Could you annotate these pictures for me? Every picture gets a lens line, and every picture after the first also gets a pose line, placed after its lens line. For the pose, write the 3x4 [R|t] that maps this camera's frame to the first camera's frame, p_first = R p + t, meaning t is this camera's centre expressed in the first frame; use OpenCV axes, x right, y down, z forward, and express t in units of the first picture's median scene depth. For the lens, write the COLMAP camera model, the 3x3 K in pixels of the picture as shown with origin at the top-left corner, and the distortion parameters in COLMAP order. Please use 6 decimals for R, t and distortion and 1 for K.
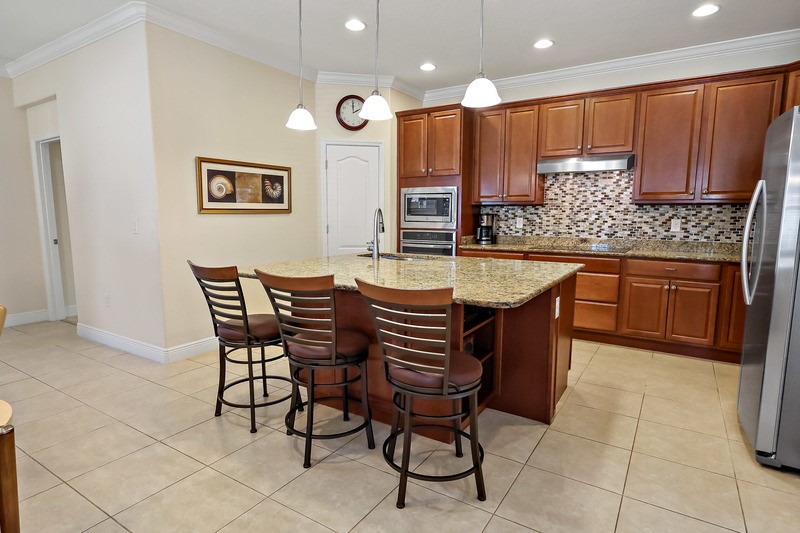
lens RADIAL K [[429.9, 0, 388.5], [0, 429.9, 271.7], [0, 0, 1]] dist [0.003674, -0.000716]
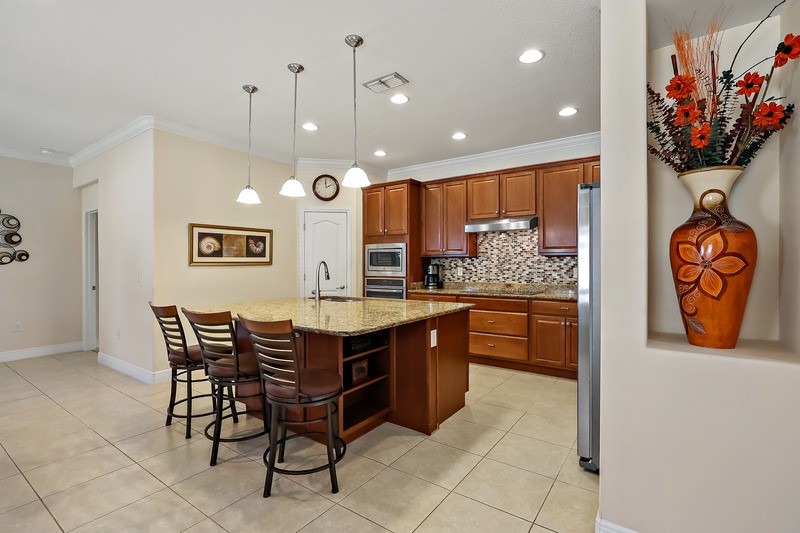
lens RADIAL K [[363.3, 0, 395.6], [0, 363.3, 268.3], [0, 0, 1]] dist [-0.005587, 0.002879]
pose [[0.999192, -0.006460, -0.039674, 0.192571], [0.001540, 0.992427, -0.122827, 0.006199], [0.040167, 0.122667, 0.991635, -0.050461]]
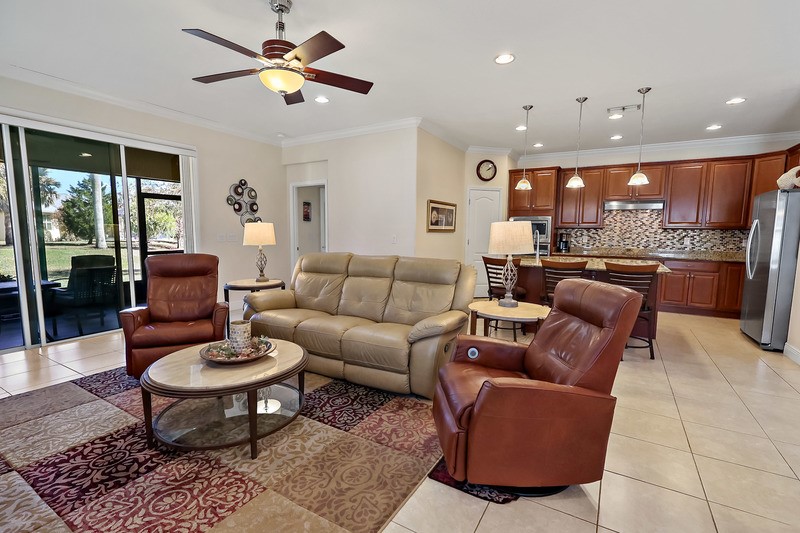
lens RADIAL K [[363.3, 0, 401.3], [0, 363.3, 269.0], [0, 0, 1]] dist [-0.005587, 0.002879]
pose [[0.999361, 0.004527, 0.035449, -0.513078], [-0.003310, 0.999406, -0.034310, 0.055082], [-0.035584, 0.034171, 0.998782, -0.386459]]
